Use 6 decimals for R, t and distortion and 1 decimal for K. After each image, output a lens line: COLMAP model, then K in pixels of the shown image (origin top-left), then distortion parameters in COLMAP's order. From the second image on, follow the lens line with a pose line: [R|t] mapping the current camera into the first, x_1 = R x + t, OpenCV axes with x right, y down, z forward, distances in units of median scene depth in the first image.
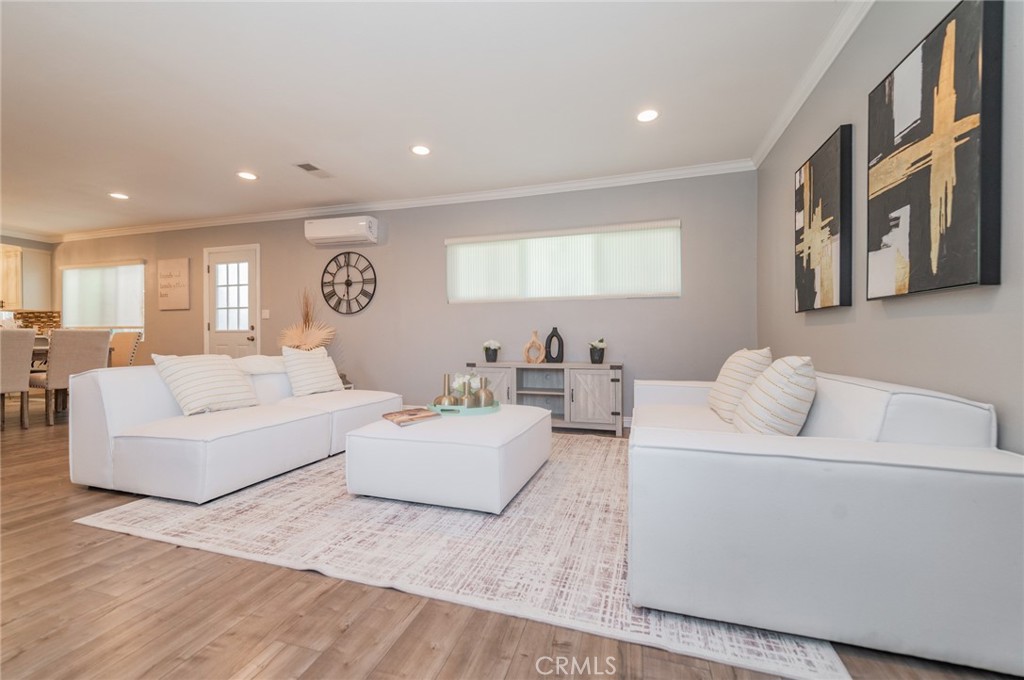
lens RADIAL K [[403.0, 0, 520.8], [0, 403.0, 337.0], [0, 0, 1]] dist [0.014317, -0.005054]
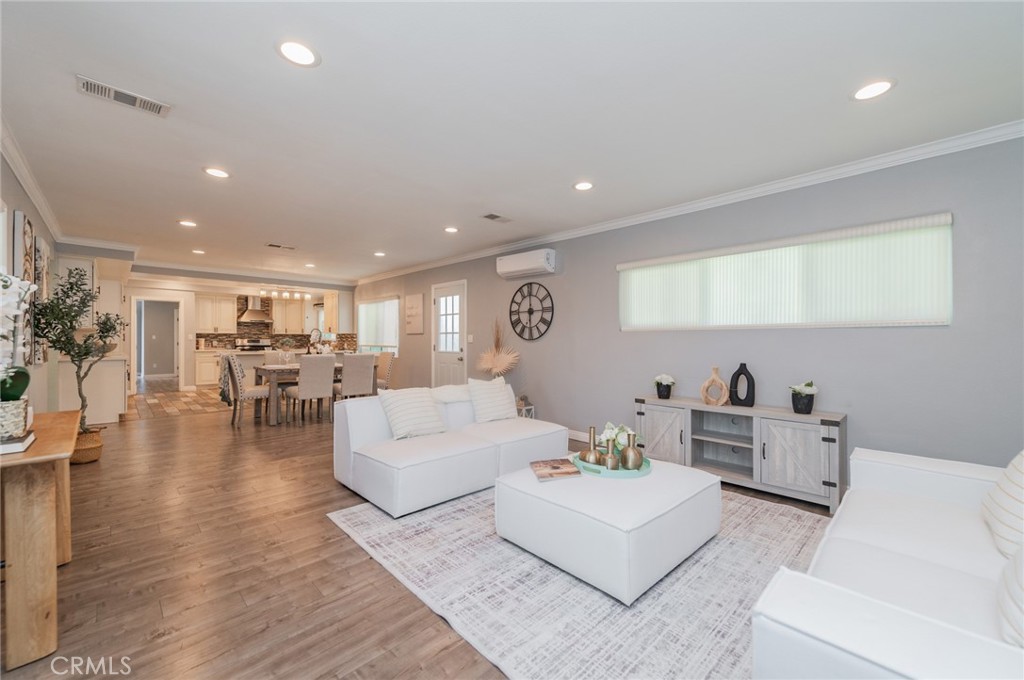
lens RADIAL K [[403.0, 0, 516.6], [0, 403.0, 339.4], [0, 0, 1]] dist [0.014317, -0.005054]
pose [[0.875457, 0.001465, -0.483295, 0.071341], [0.001254, 0.999985, 0.005303, -0.071333], [0.483295, -0.005249, 0.875442, 0.036324]]
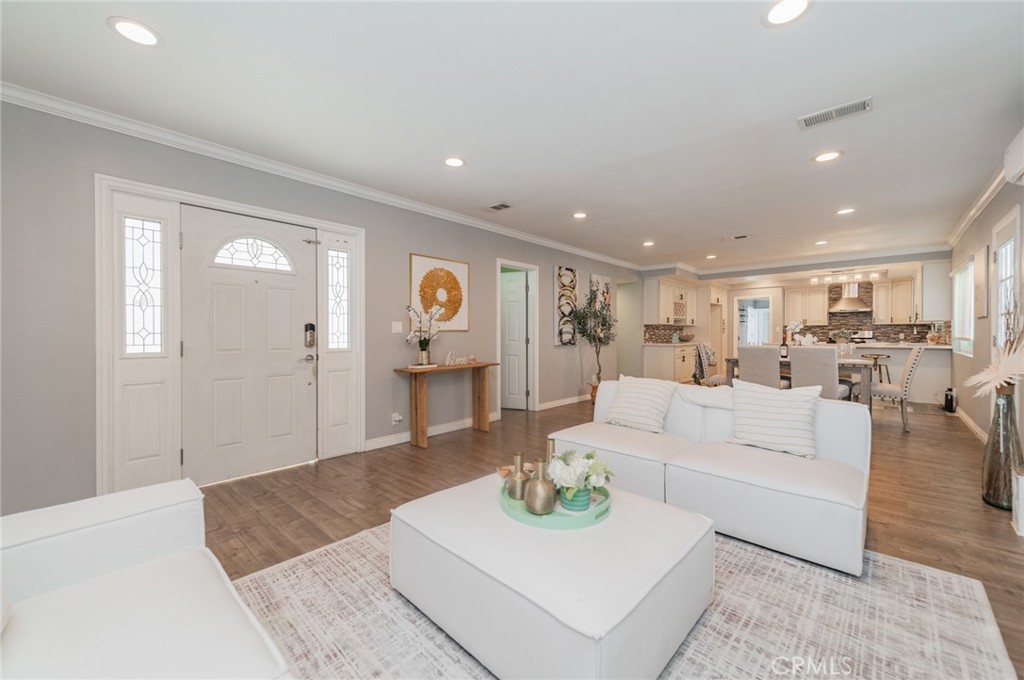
lens RADIAL K [[403.0, 0, 511.8], [0, 403.0, 337.6], [0, 0, 1]] dist [0.014317, -0.005054]
pose [[-0.442886, 0.008269, -0.896540, 0.276637], [0.008392, 0.999952, 0.005077, -0.053499], [0.896539, -0.005275, -0.442934, 0.712226]]
